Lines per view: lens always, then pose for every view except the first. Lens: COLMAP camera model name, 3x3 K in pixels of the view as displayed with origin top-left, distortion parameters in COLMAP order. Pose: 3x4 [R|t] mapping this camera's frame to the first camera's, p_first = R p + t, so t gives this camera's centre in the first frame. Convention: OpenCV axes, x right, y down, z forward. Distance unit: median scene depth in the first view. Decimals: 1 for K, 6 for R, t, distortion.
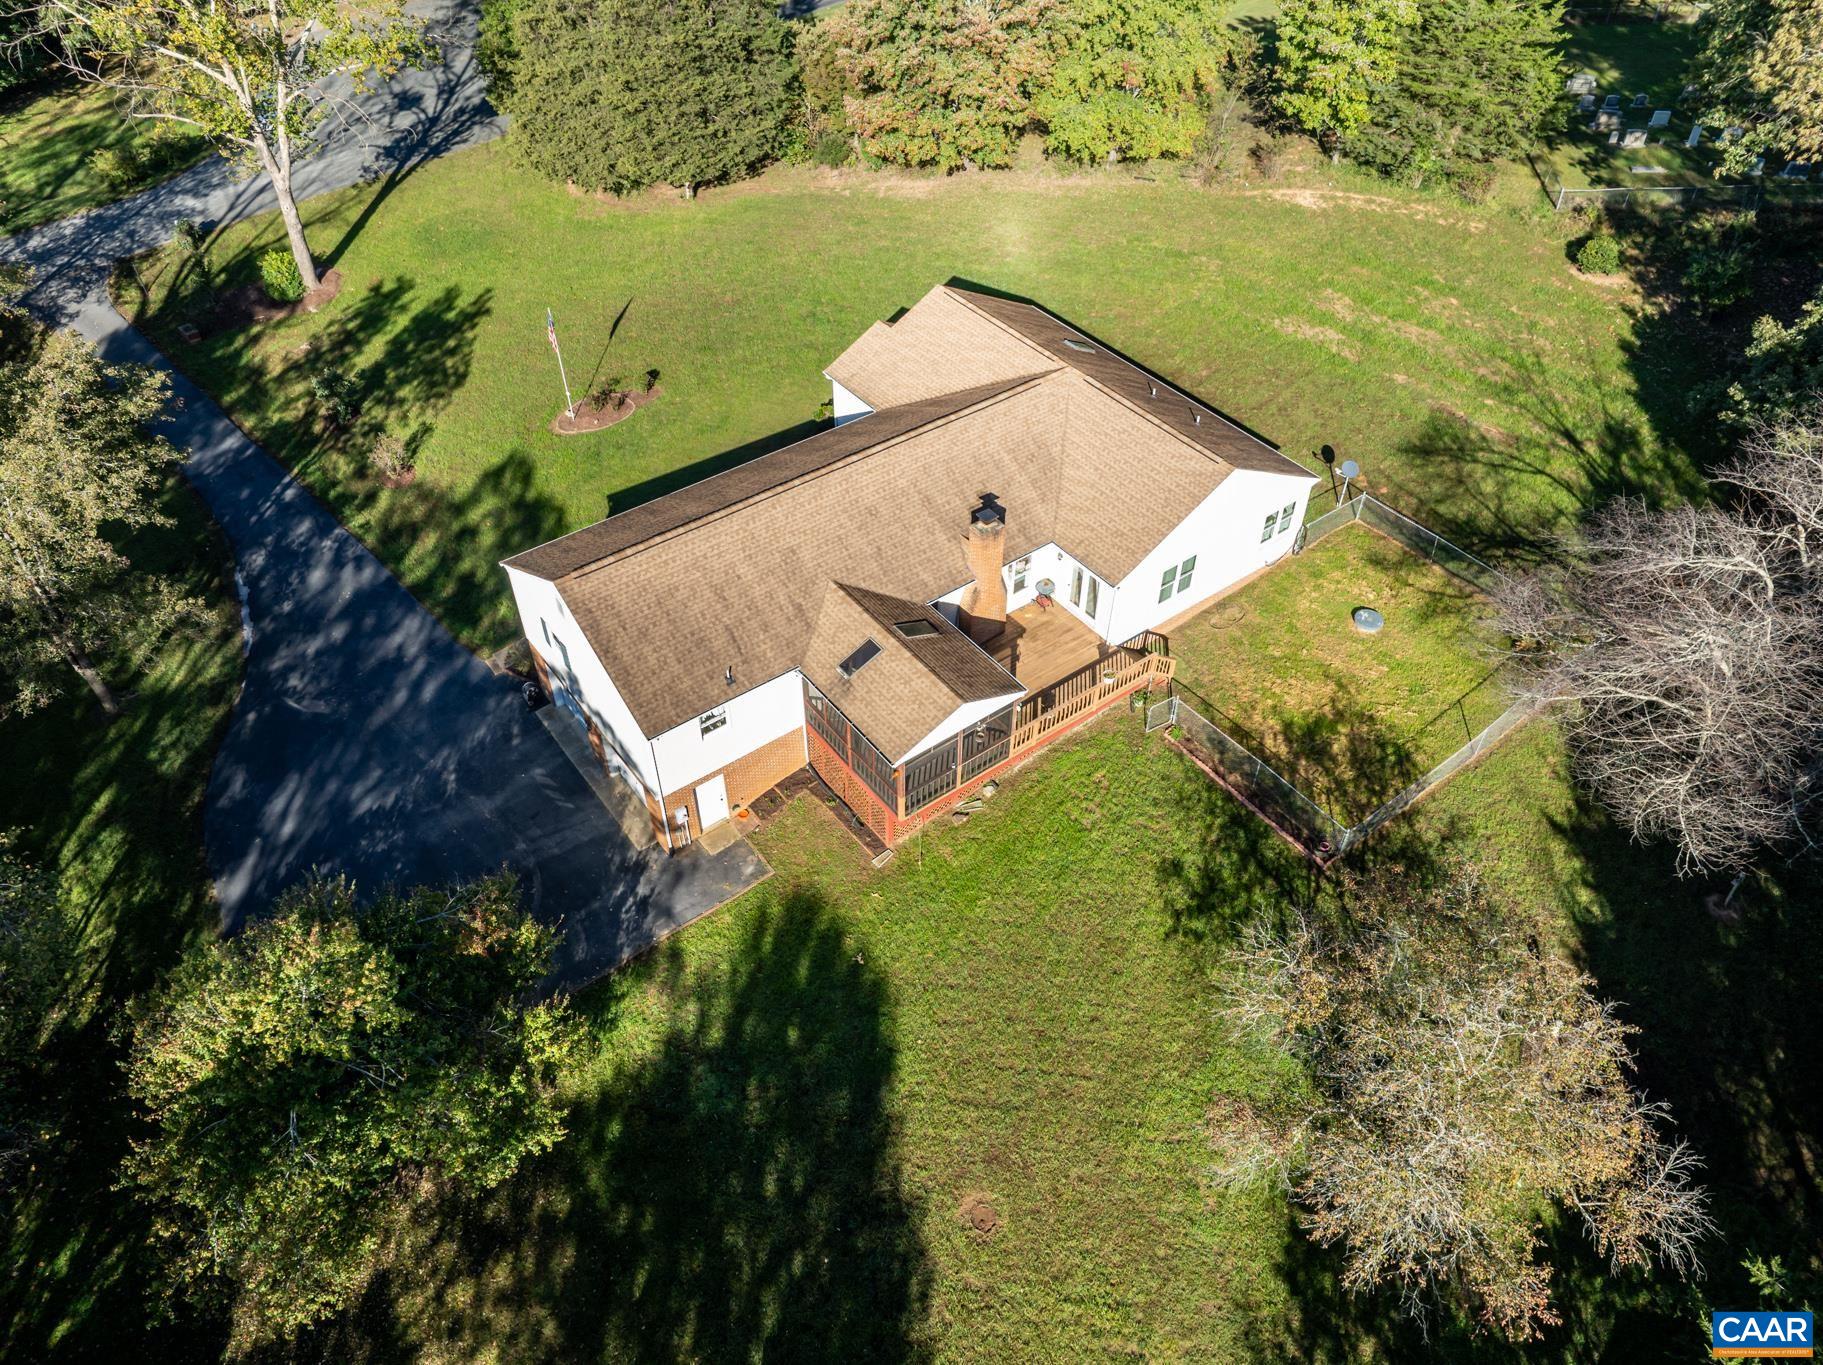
lens RADIAL K [[1259.4, 0, 911.5], [0, 1259.4, 682.5], [0, 0, 1]] dist [-0.039778, 0.005665]
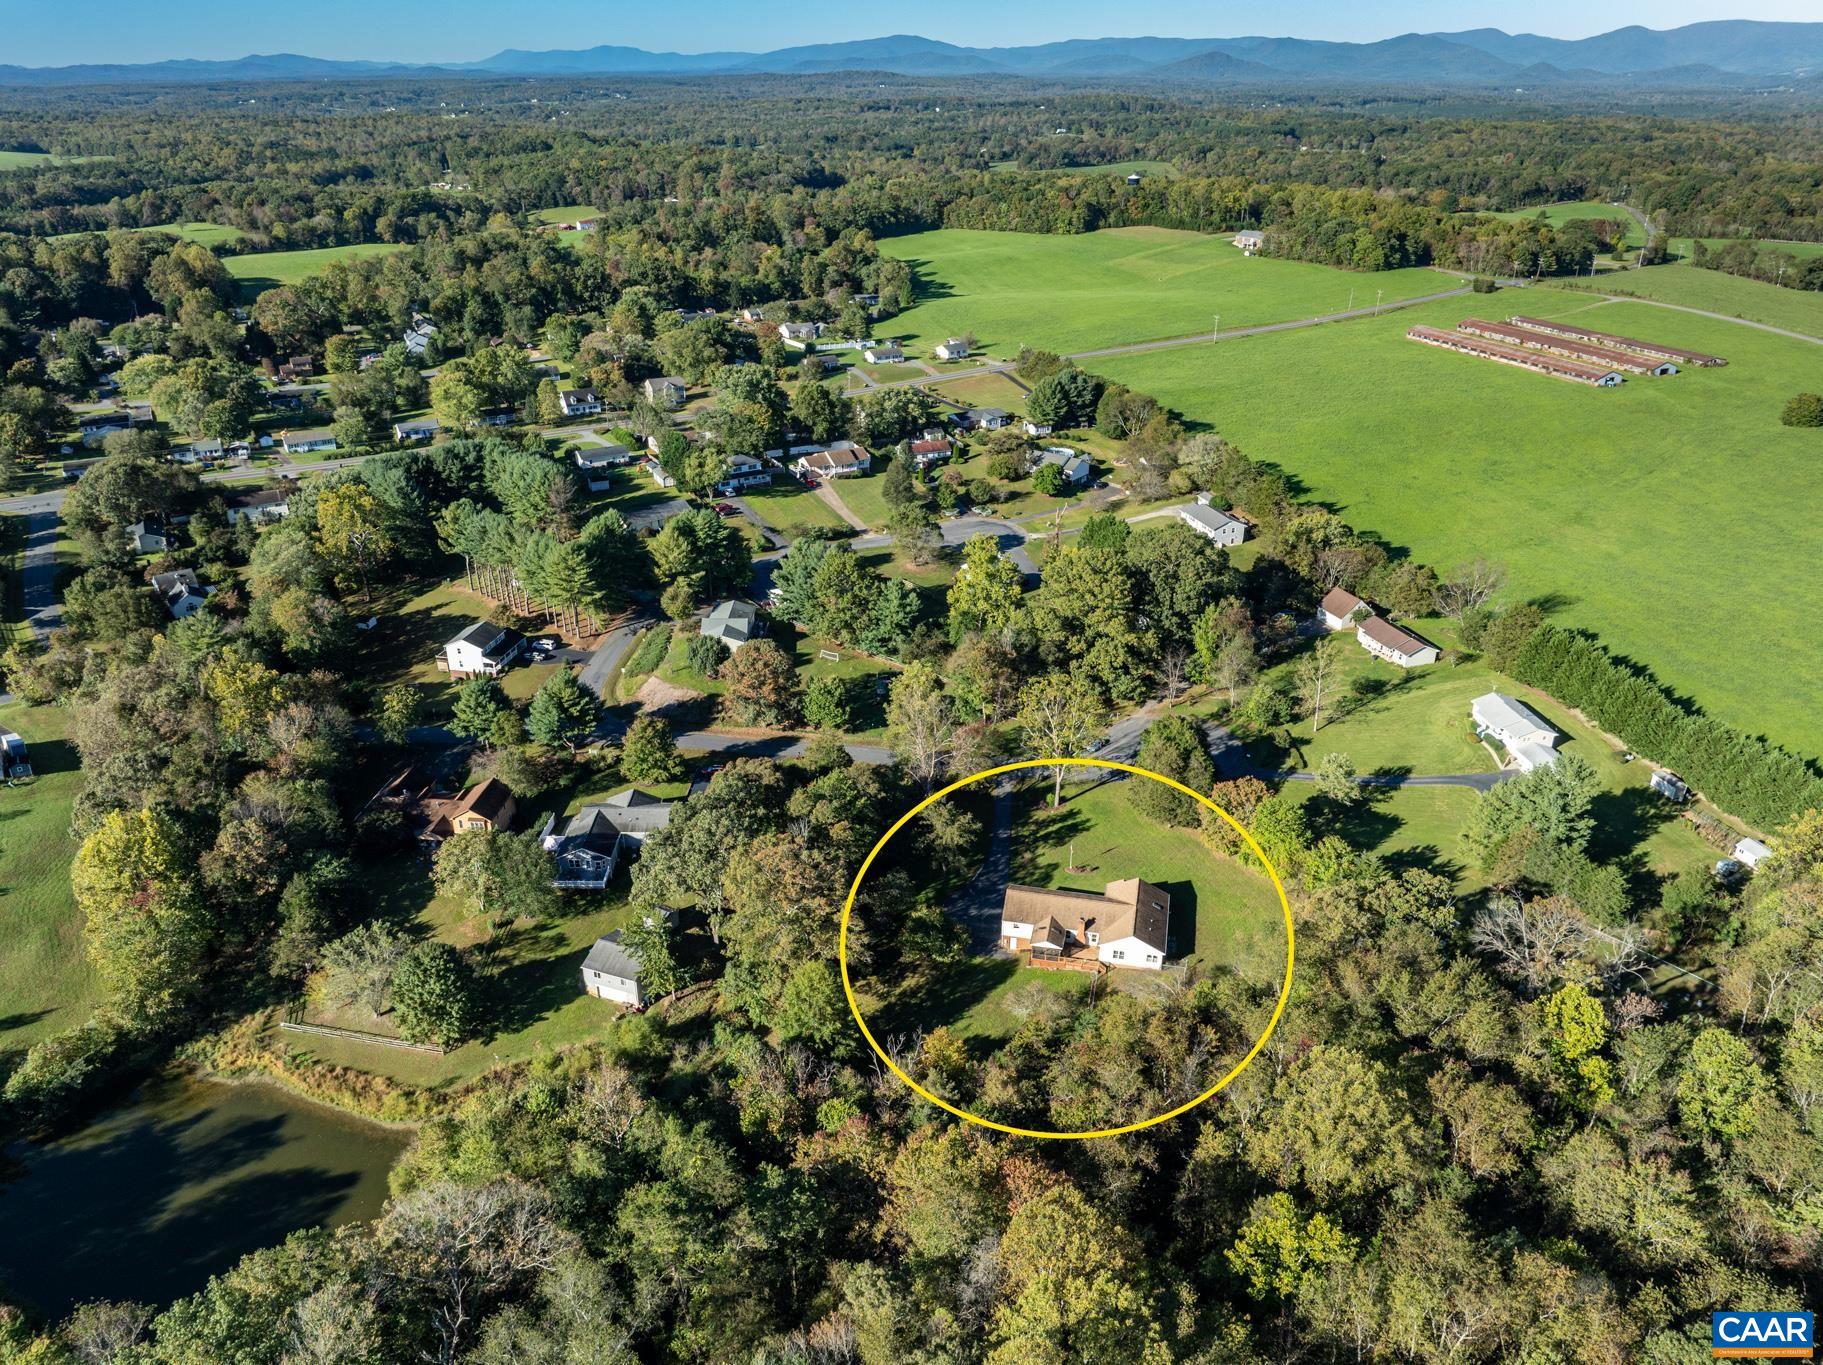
lens RADIAL K [[1259.4, 0, 911.5], [0, 1259.4, 682.5], [0, 0, 1]] dist [-0.039778, 0.005665]
pose [[0.649991, 0.329287, -0.684896, 2.672492], [-0.526918, 0.844709, -0.093941, -0.095474], [0.547604, 0.421945, 0.722560, -3.297853]]
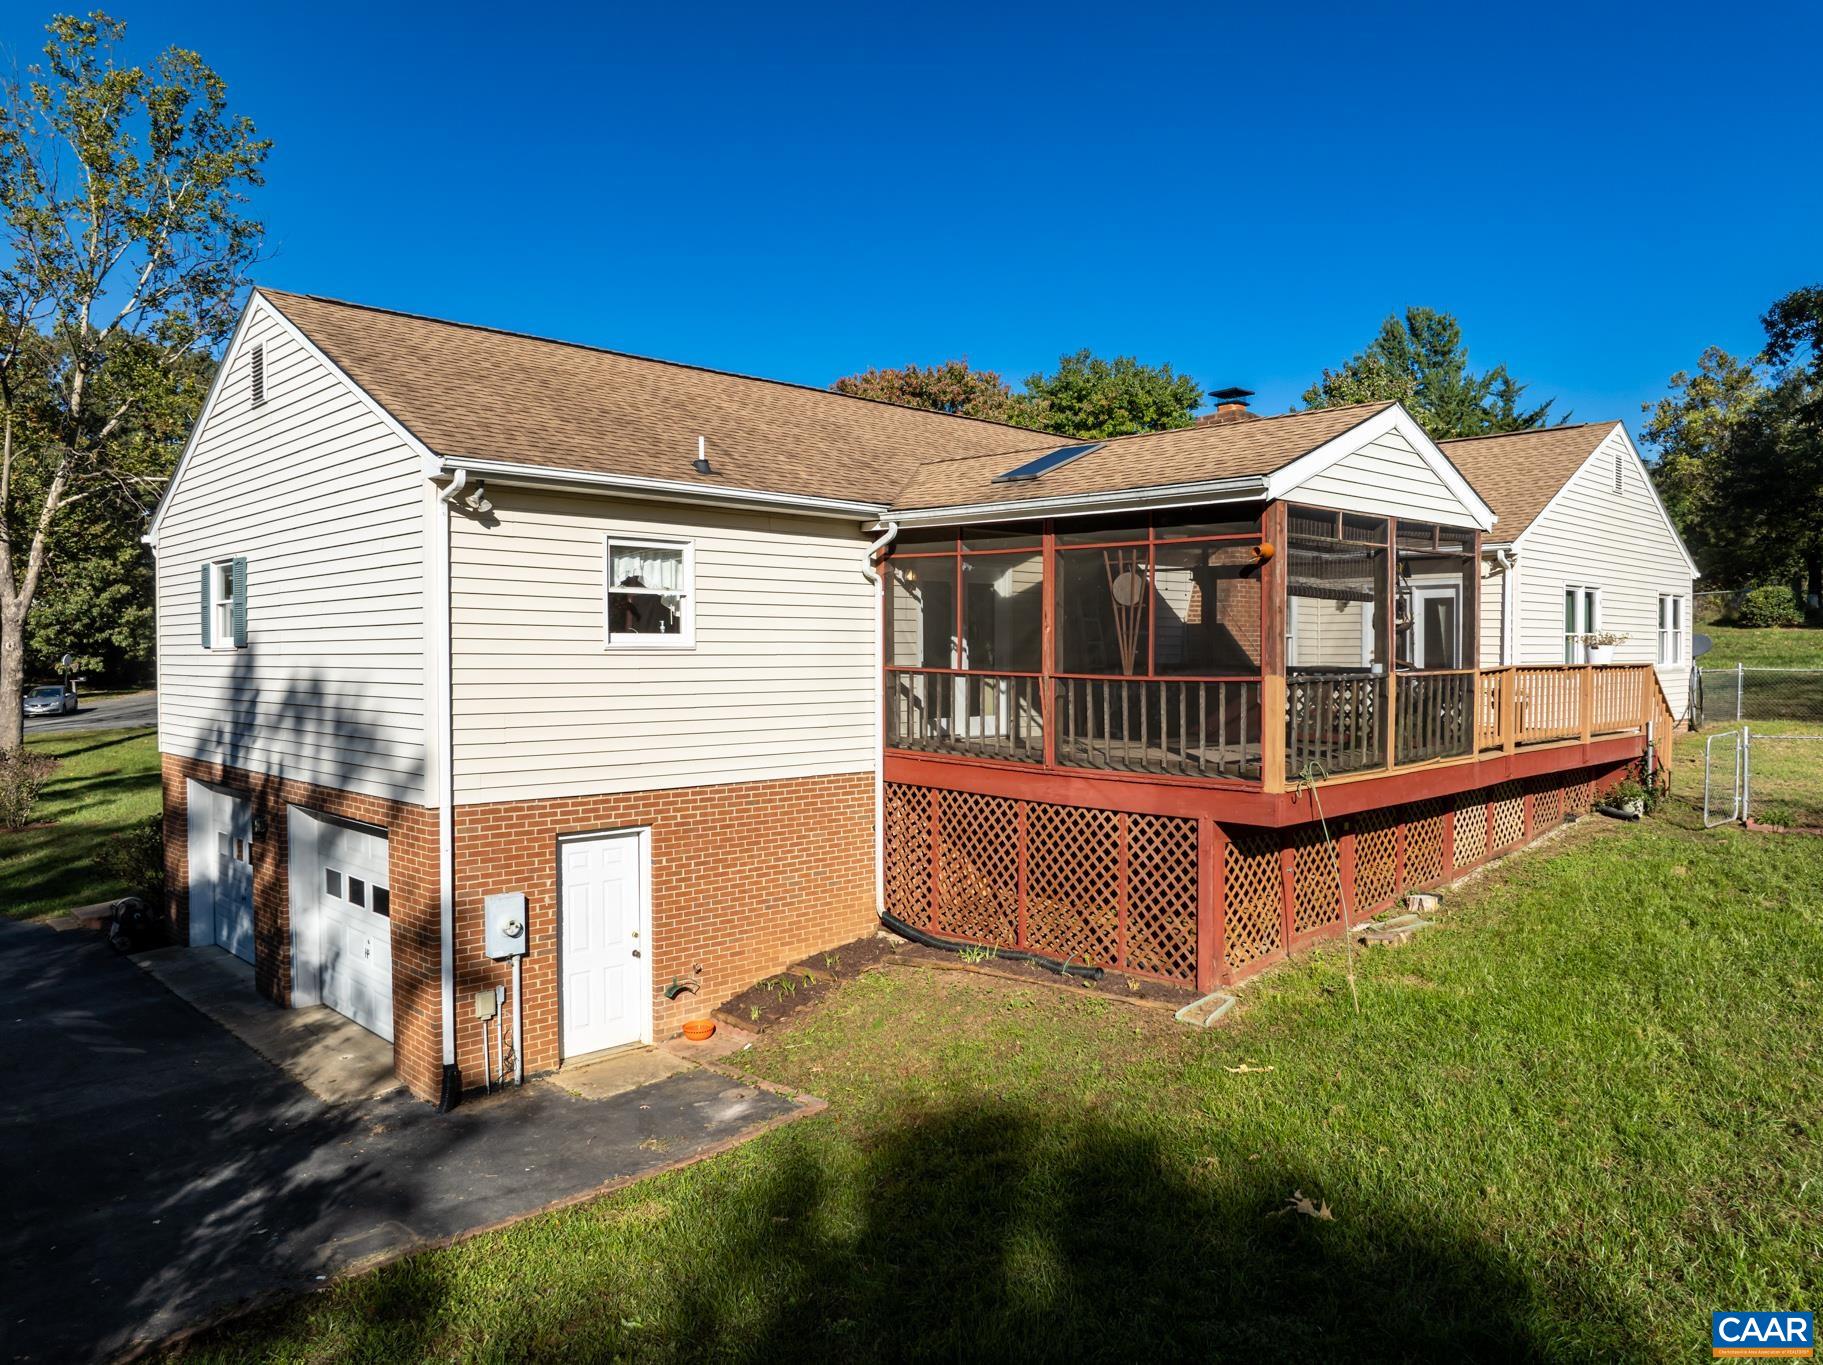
lens RADIAL K [[1323.3, 0, 911.5], [0, 1323.3, 682.5], [0, 0, 1]] dist [-0.056578, -0.000902]
pose [[0.994058, -0.029209, 0.104857, -0.116111], [0.093254, 0.725381, -0.682001, 0.279843], [-0.056141, 0.687727, 0.723795, 0.720470]]
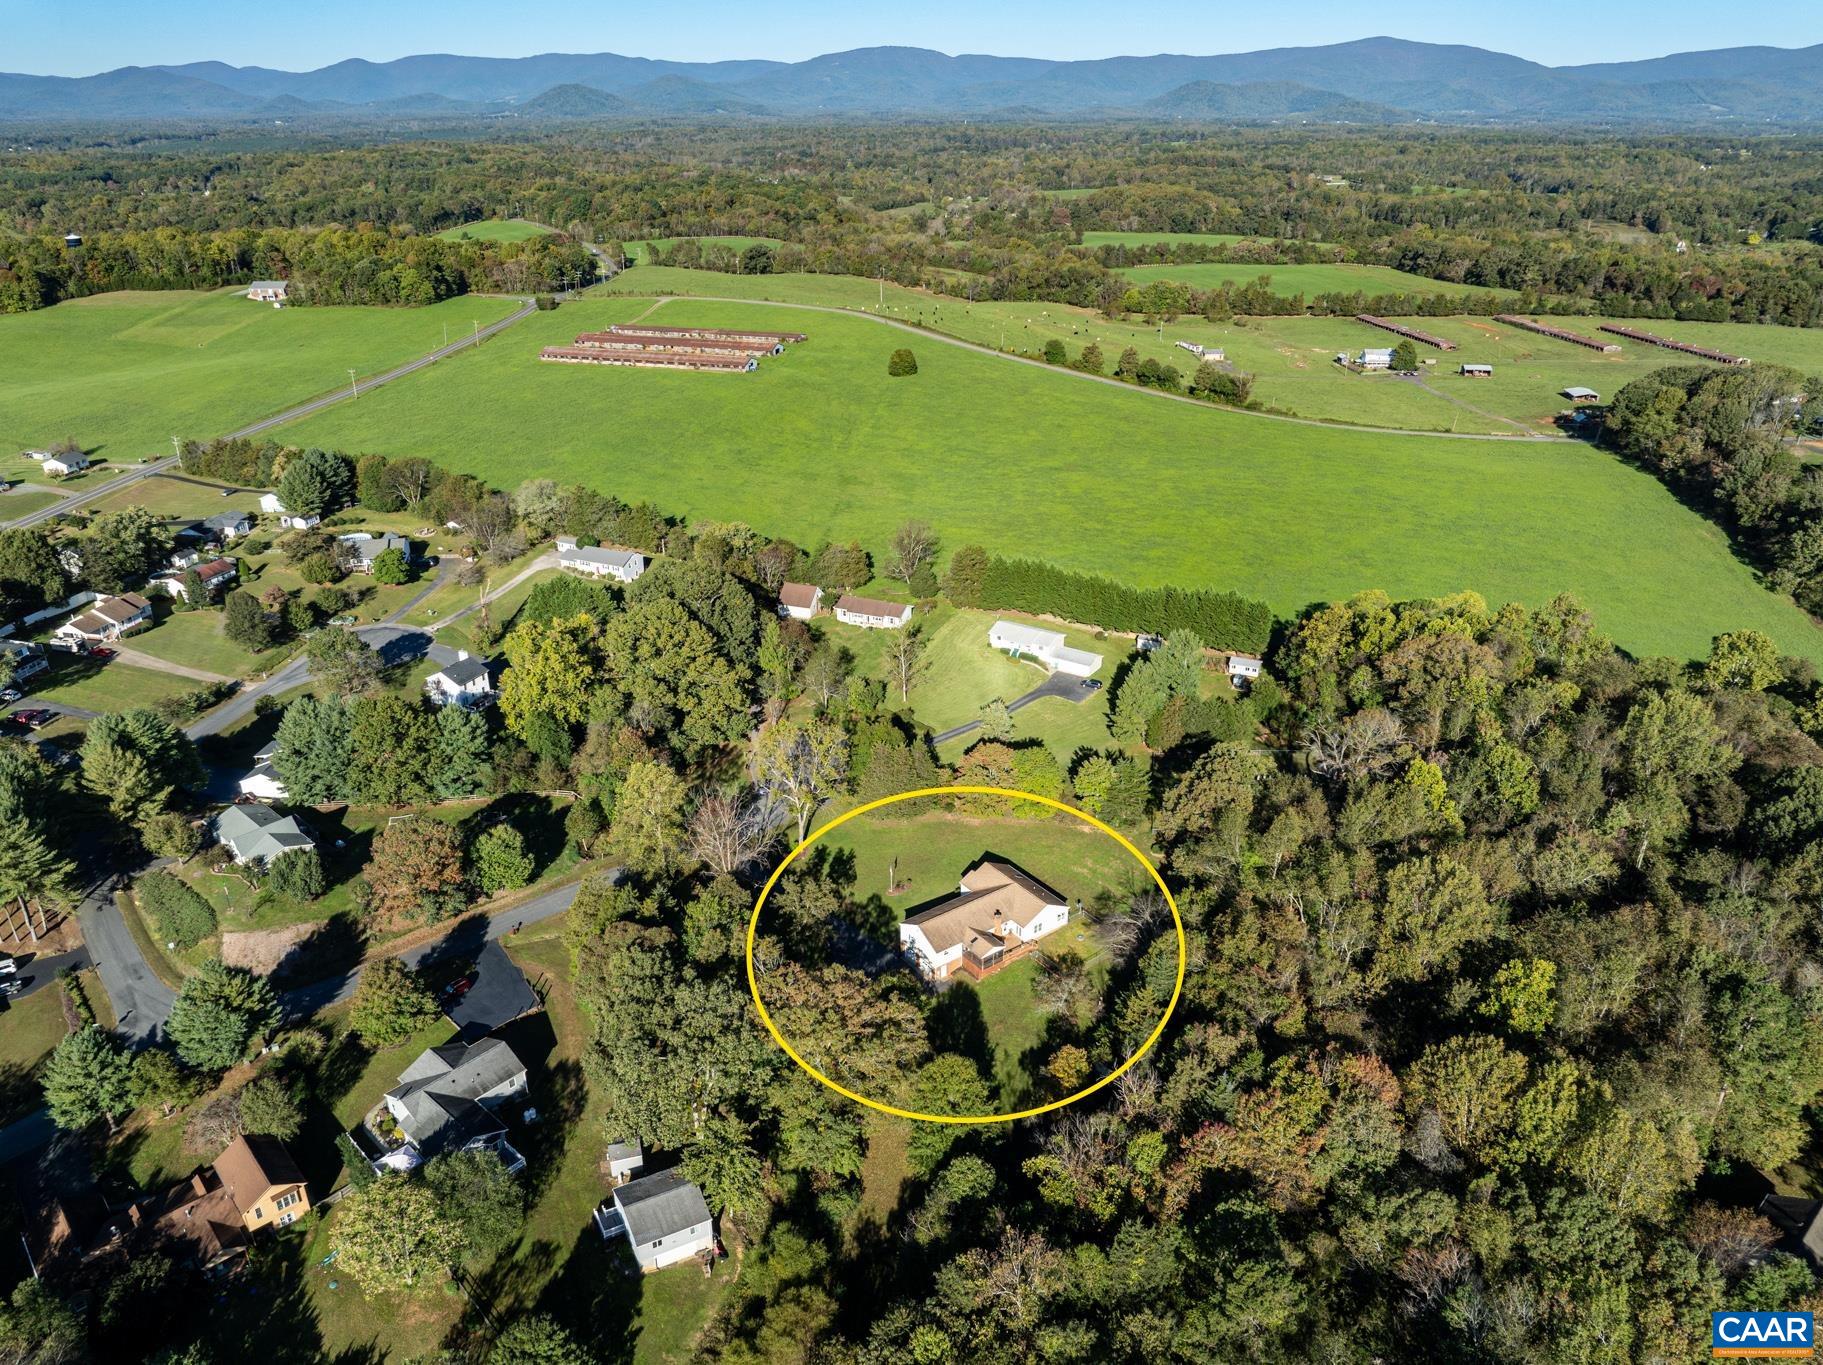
lens RADIAL K [[1259.4, 0, 911.5], [0, 1259.4, 682.5], [0, 0, 1]] dist [-0.039778, 0.005665]
pose [[0.999611, 0.002572, -0.027782, -0.152274], [-0.011575, 0.944235, -0.329069, 0.660856], [0.025387, 0.329263, 0.943897, -4.123310]]
